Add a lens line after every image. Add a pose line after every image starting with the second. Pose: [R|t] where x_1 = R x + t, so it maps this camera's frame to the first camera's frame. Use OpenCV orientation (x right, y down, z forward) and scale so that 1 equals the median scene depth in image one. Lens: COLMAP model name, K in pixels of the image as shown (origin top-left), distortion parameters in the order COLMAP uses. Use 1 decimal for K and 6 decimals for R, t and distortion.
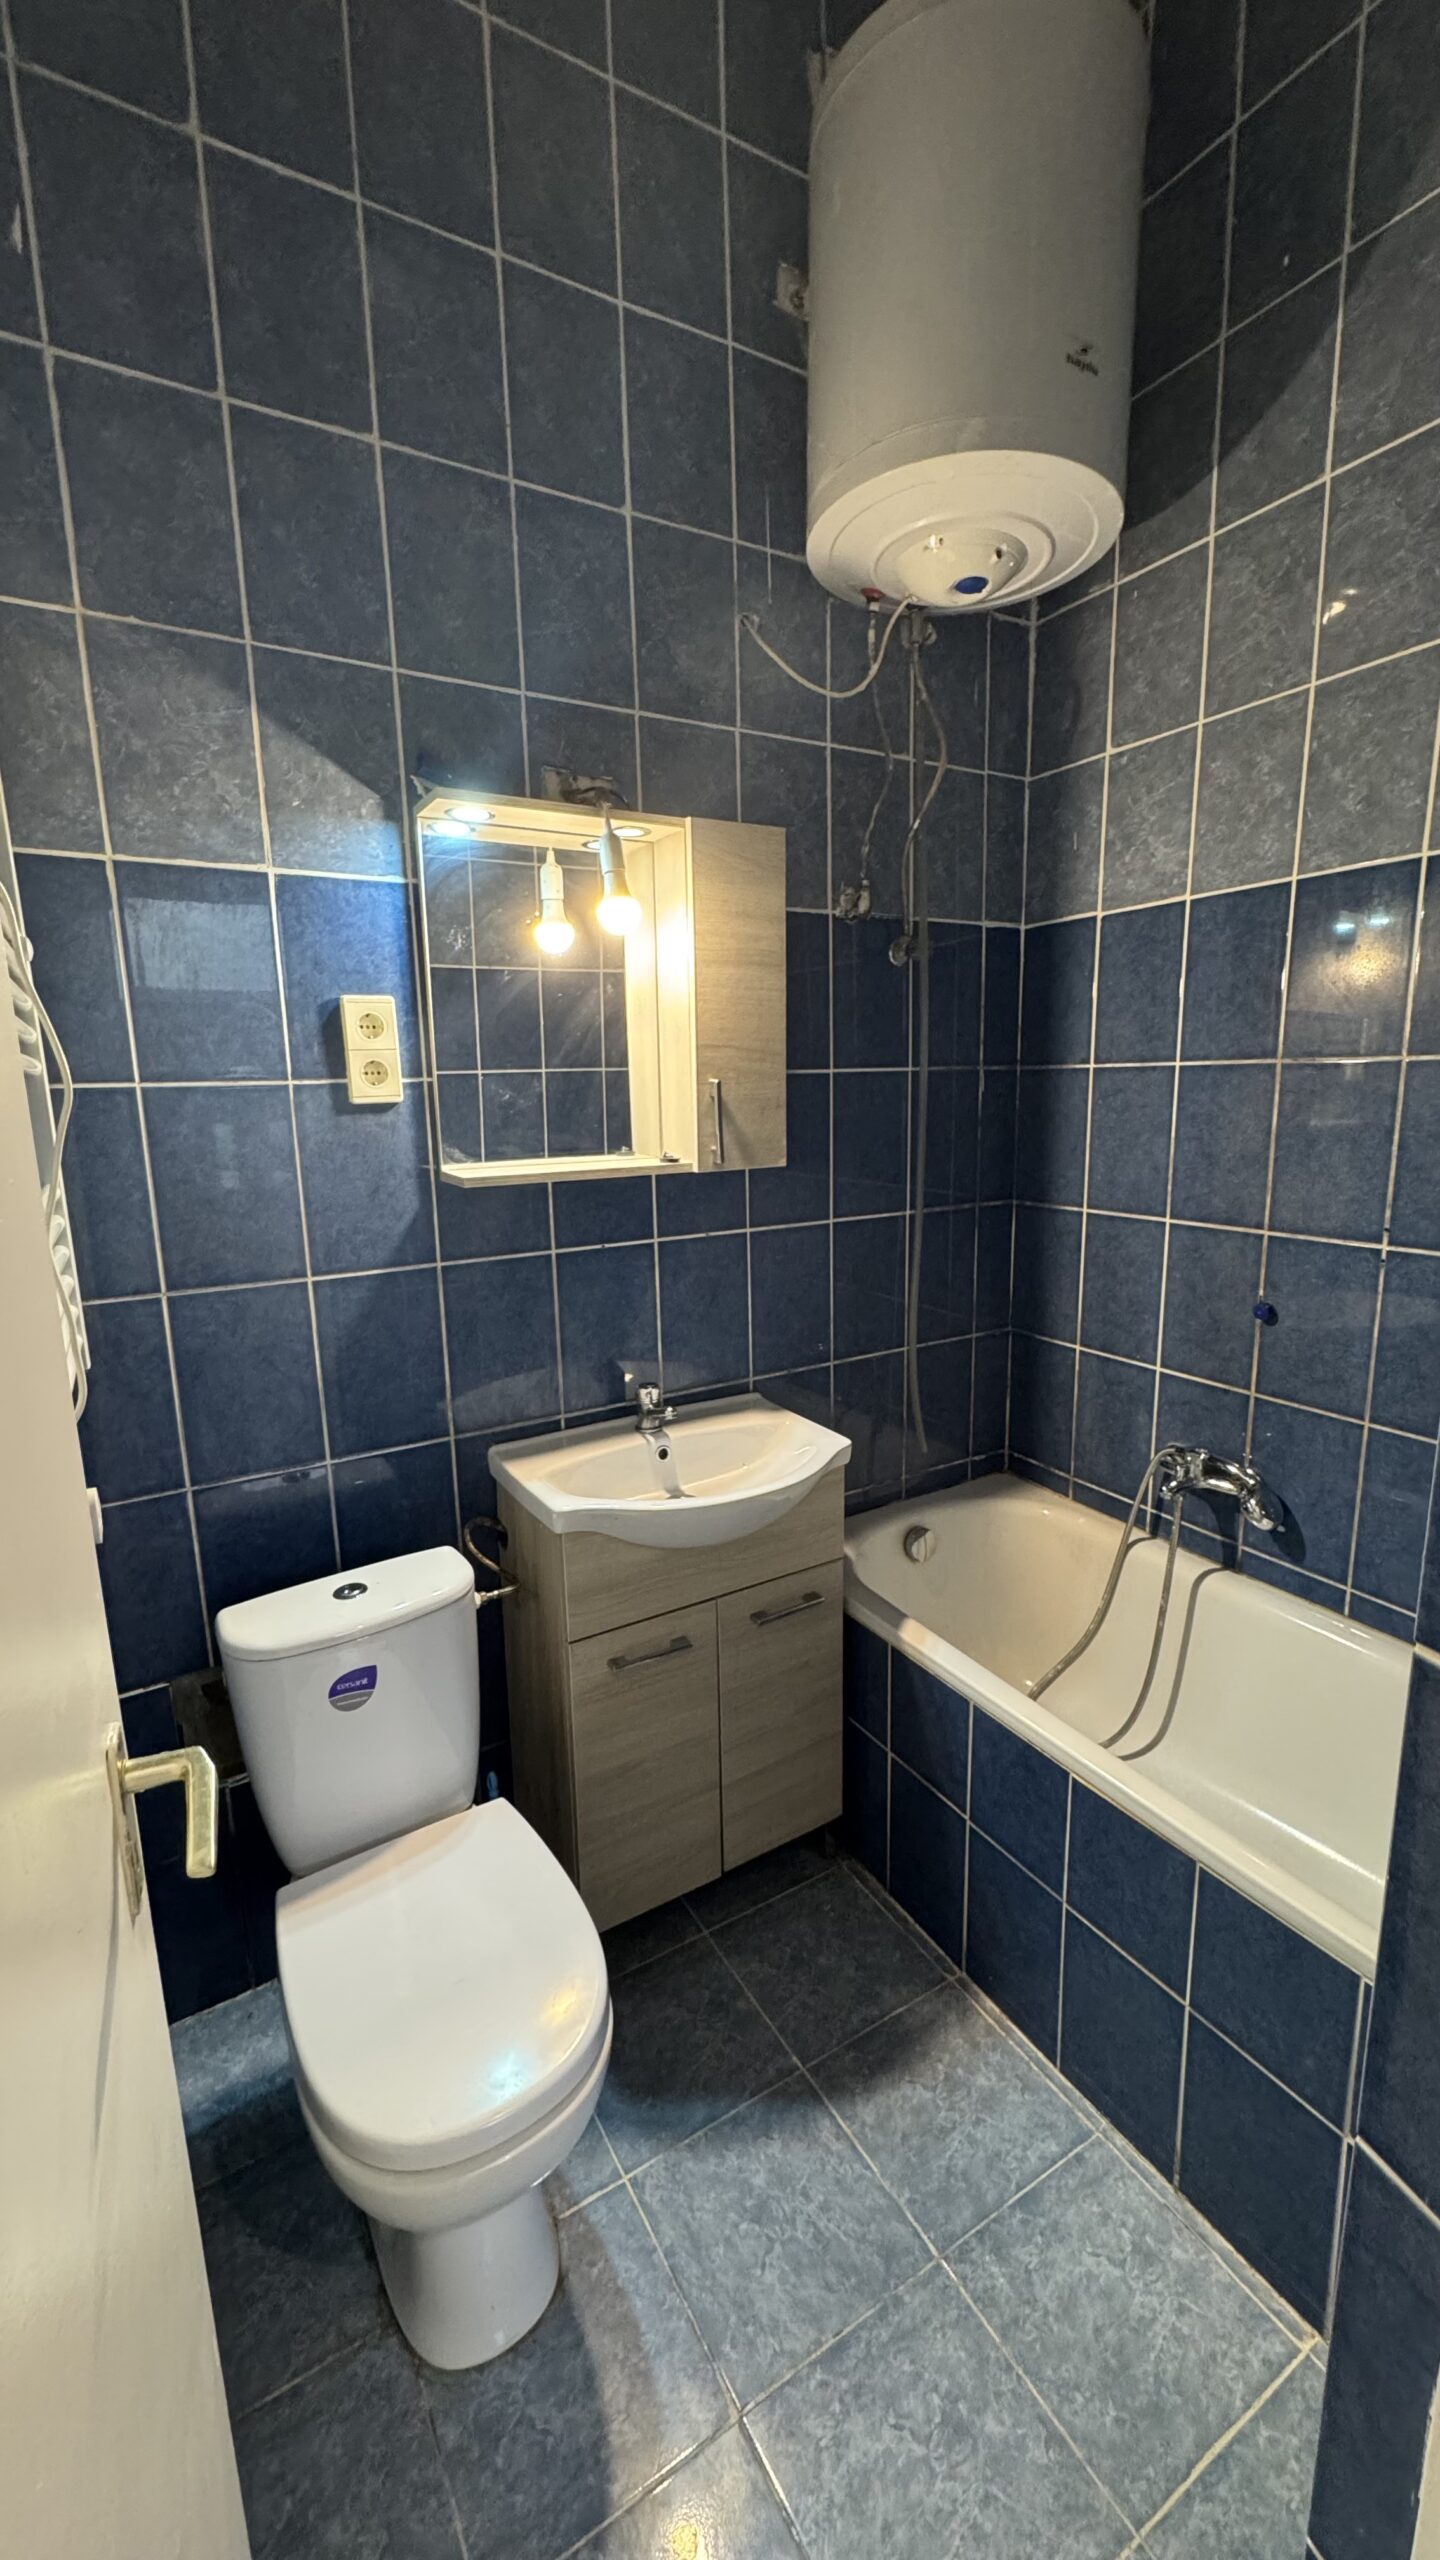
lens RADIAL K [[1024.1, 0, 721.7], [0, 1024.1, 1276.9], [0, 0, 1]] dist [-0.001417, -0.001050]
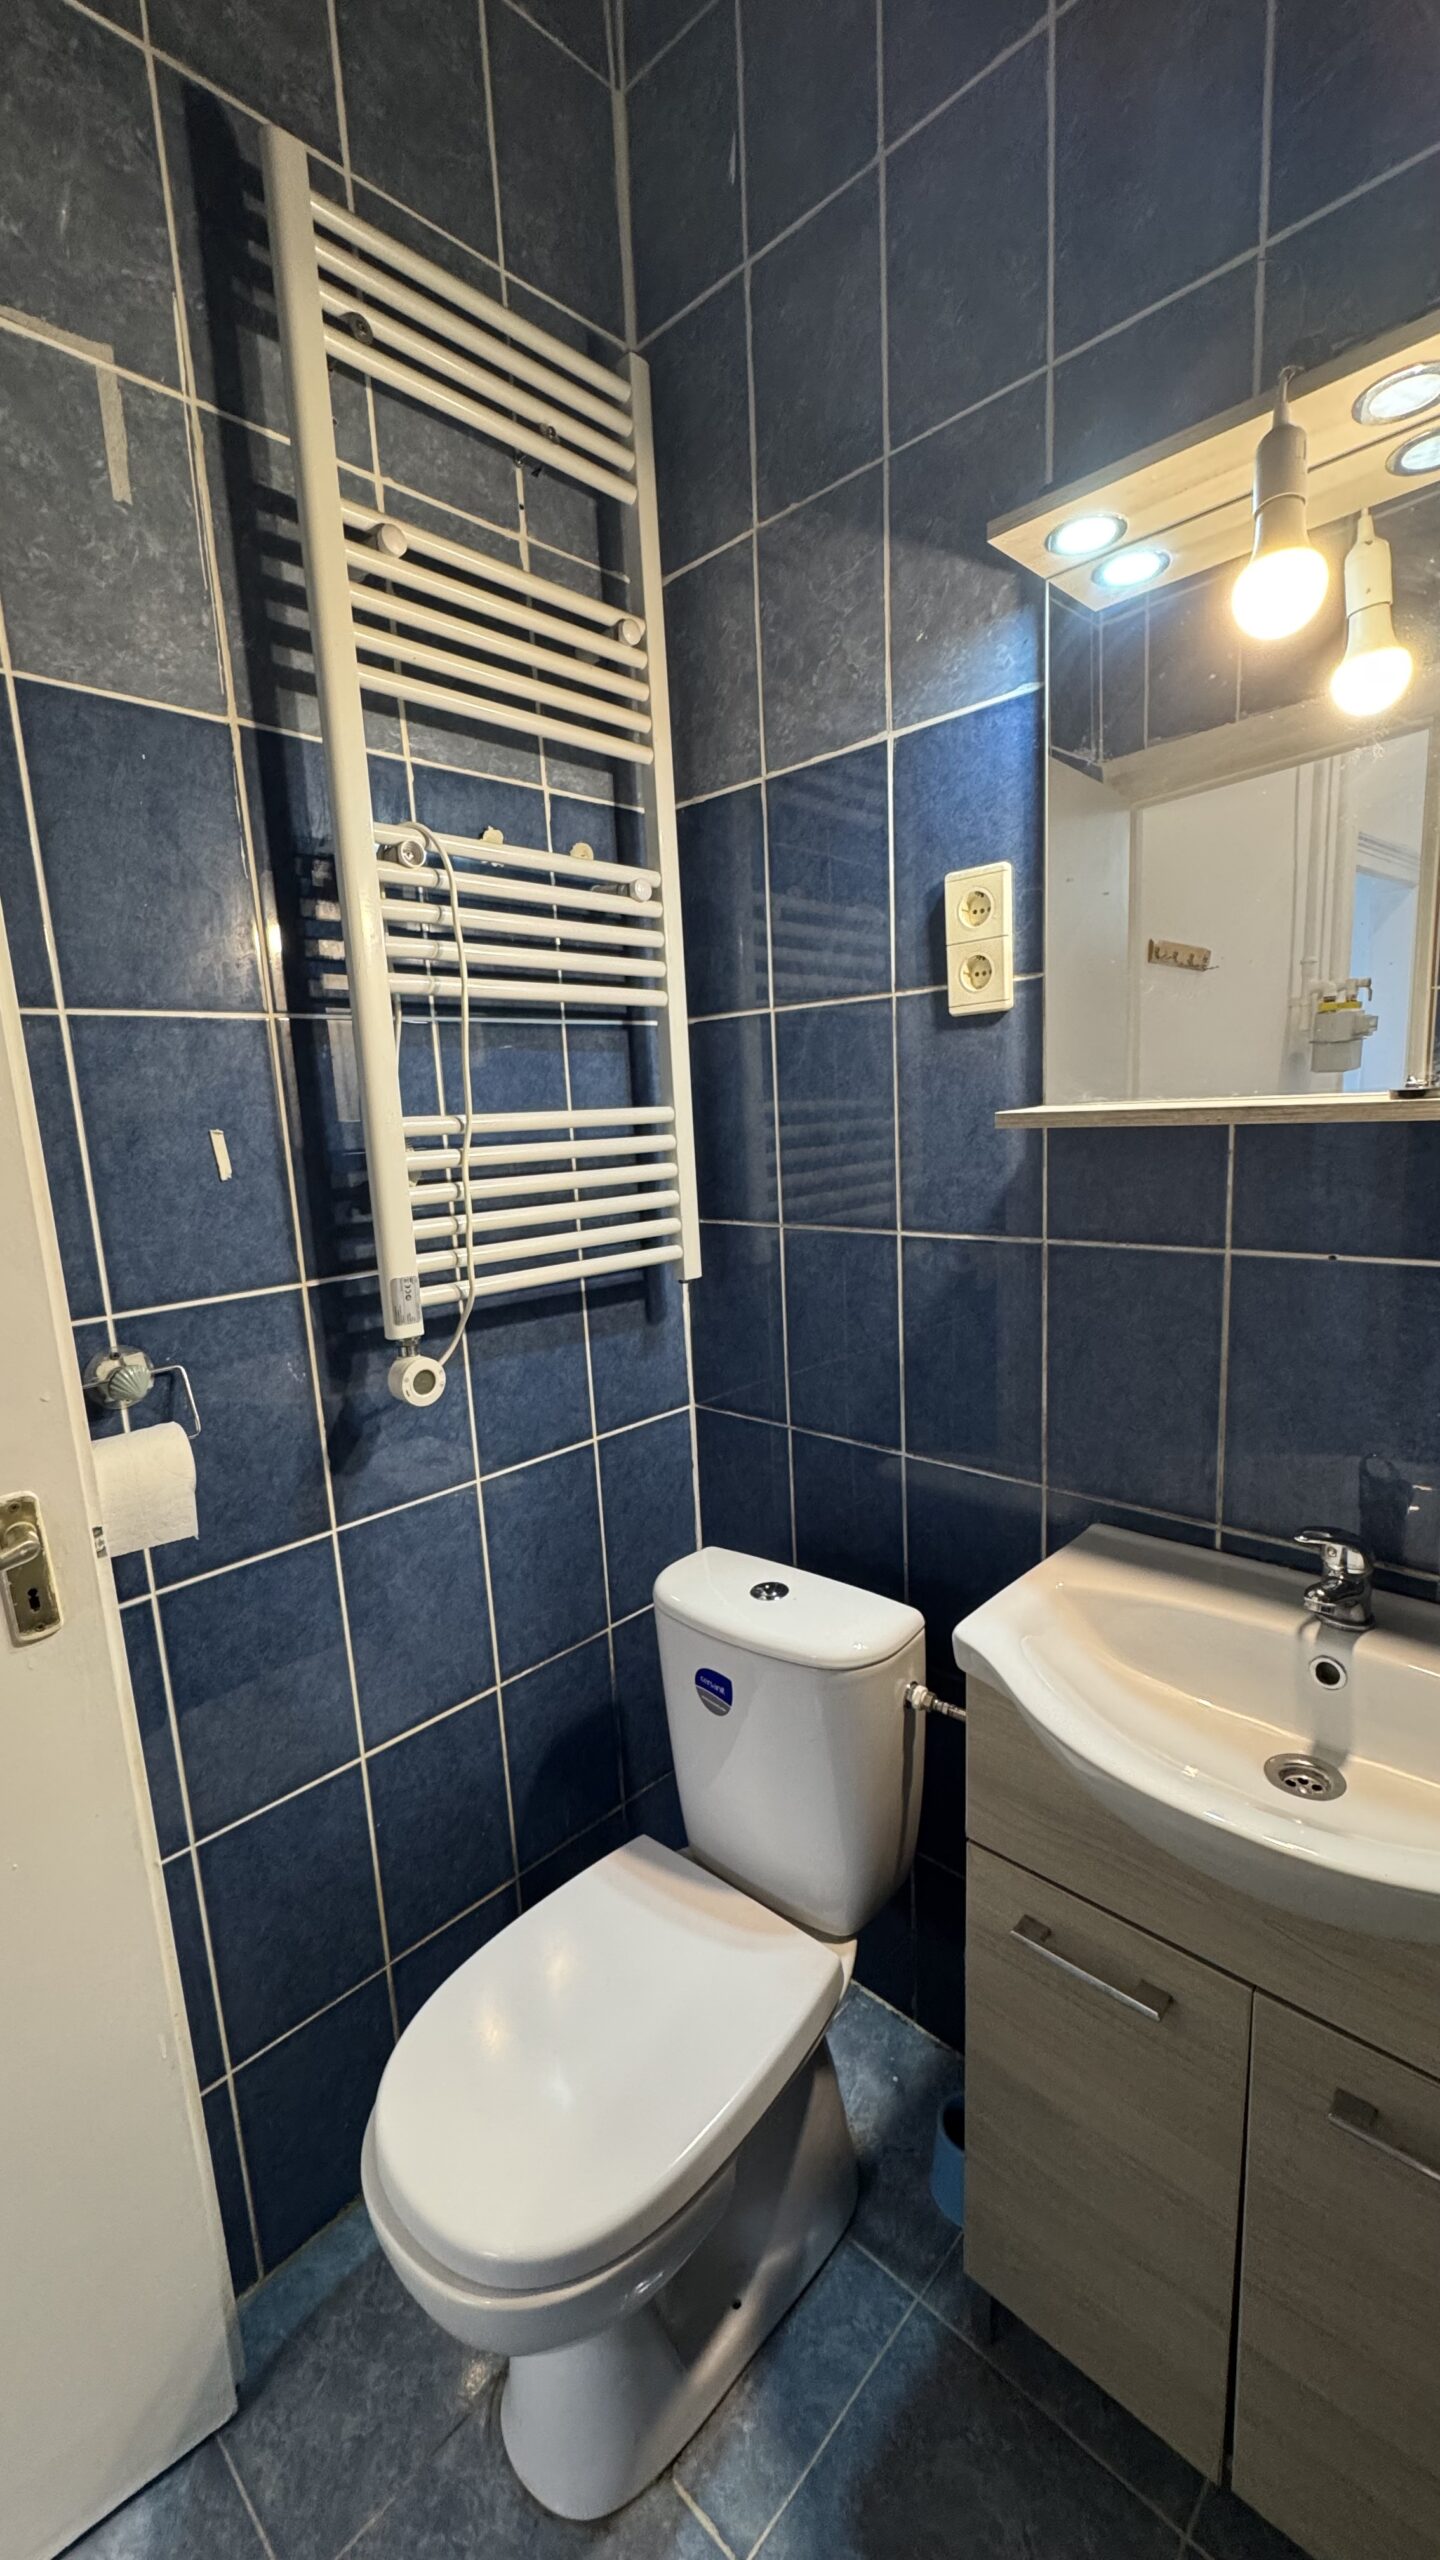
lens RADIAL K [[1024.1, 0, 720.8], [0, 1024.1, 1279.7], [0, 0, 1]] dist [-0.001417, -0.001050]
pose [[0.269039, 0.169417, -0.948112, 0.360764], [-0.137985, 0.981032, 0.136145, -0.054840], [0.953194, 0.094197, 0.287313, 0.630282]]
